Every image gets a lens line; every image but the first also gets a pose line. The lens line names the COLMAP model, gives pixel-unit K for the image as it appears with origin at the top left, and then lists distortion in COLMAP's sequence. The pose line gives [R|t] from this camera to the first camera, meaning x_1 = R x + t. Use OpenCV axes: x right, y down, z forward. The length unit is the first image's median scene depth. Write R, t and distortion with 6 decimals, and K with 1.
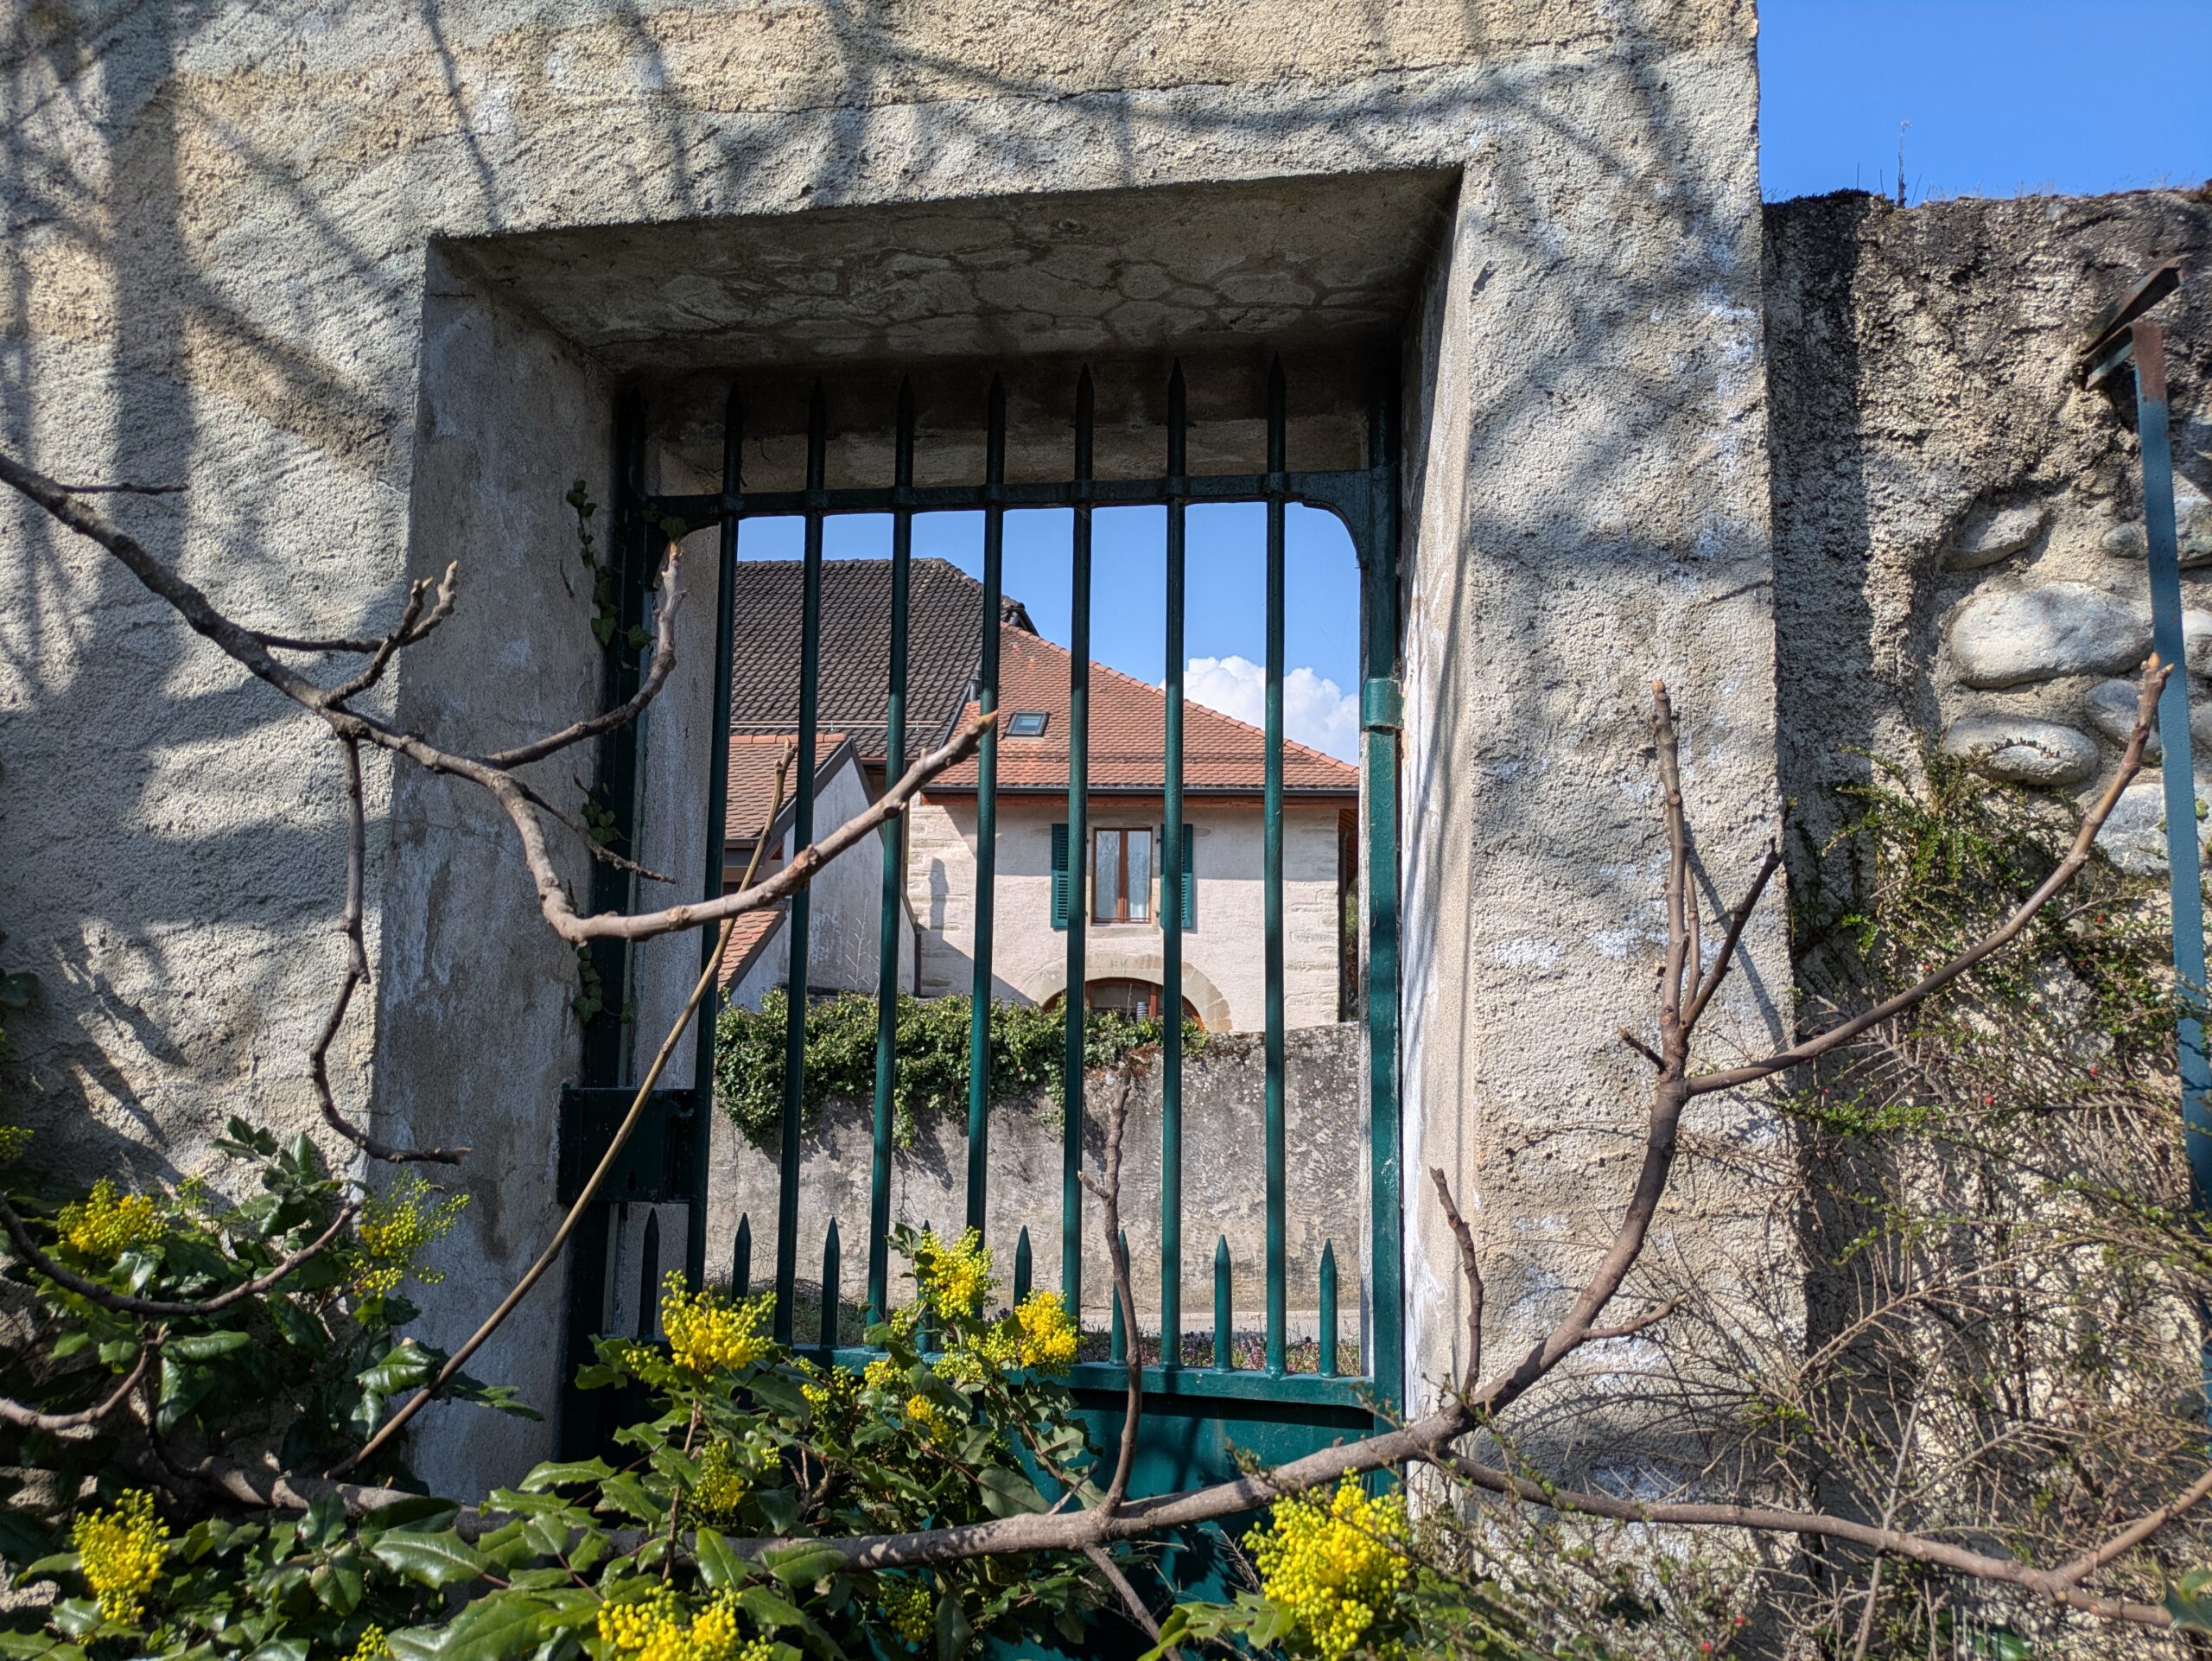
lens RADIAL K [[1659.5, 0, 1101.8], [0, 1659.5, 828.2], [0, 0, 1]] dist [0.002150, 0.002282]
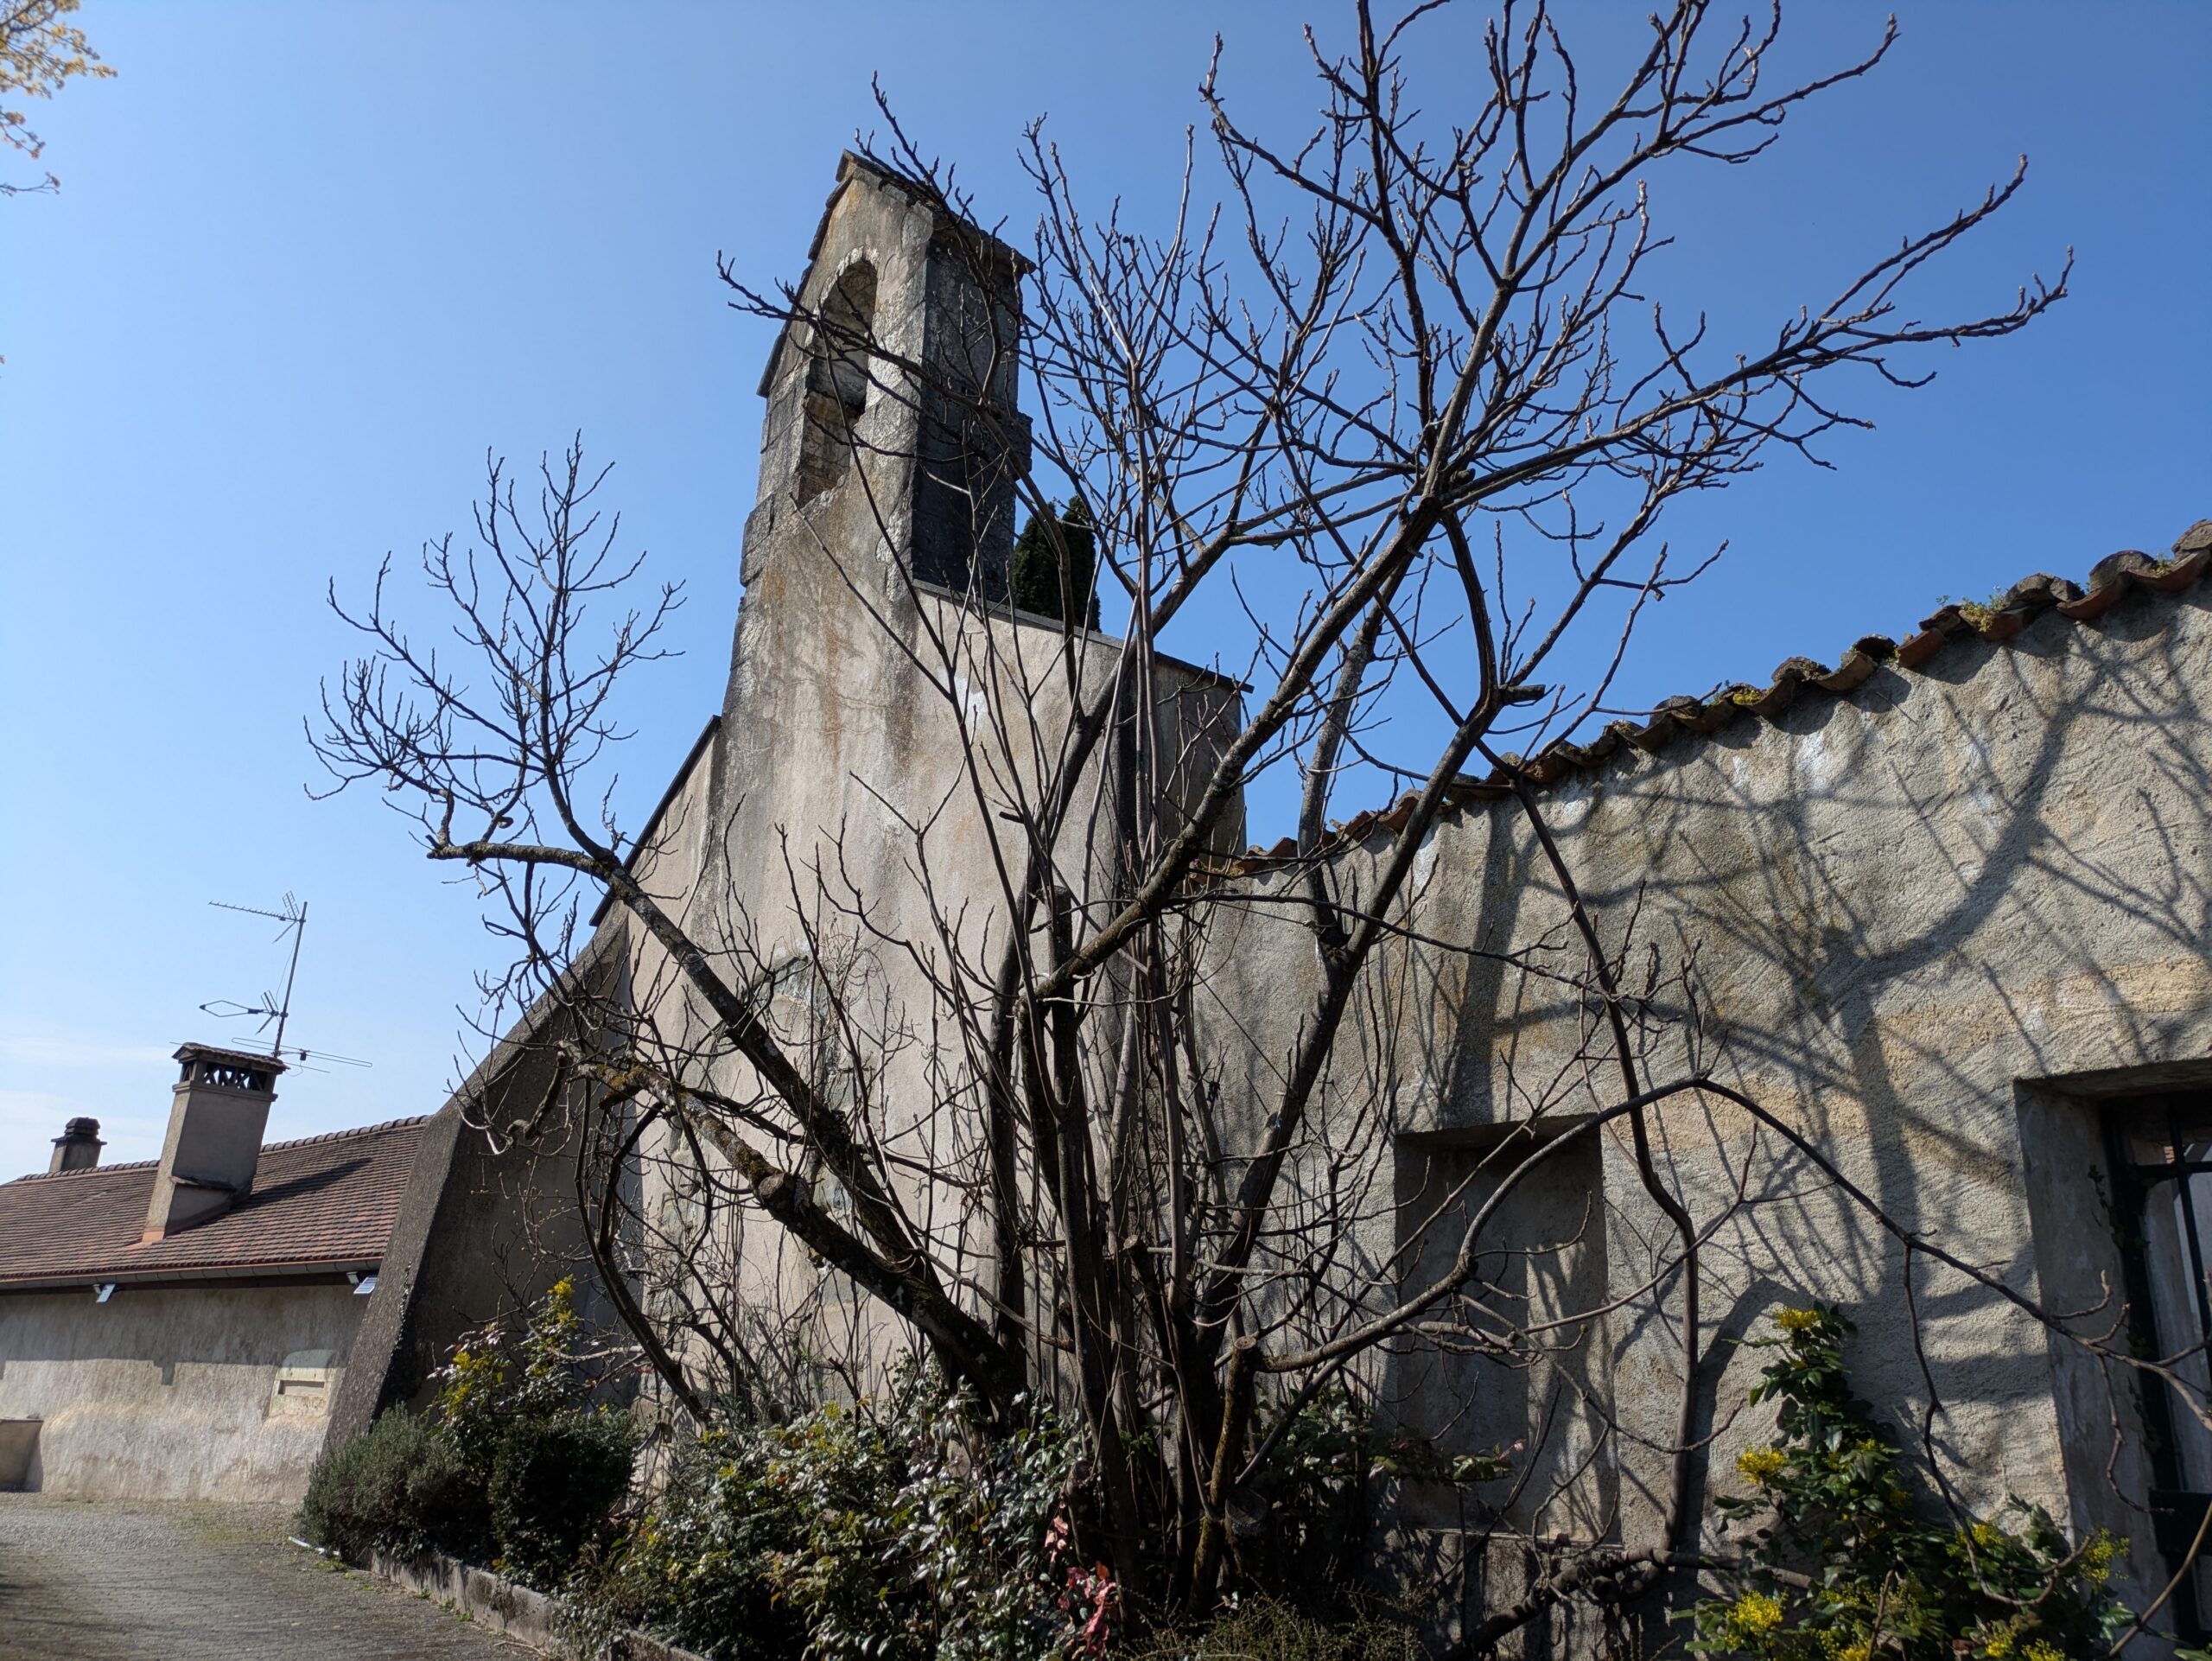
lens RADIAL K [[1659.5, 0, 1102.9], [0, 1659.5, 846.0], [0, 0, 1]] dist [0.002150, 0.002282]
pose [[0.749929, -0.194980, -0.632130, 0.151128], [0.064118, 0.972501, -0.223899, -0.240977], [0.658403, 0.127378, 0.741809, -1.507567]]
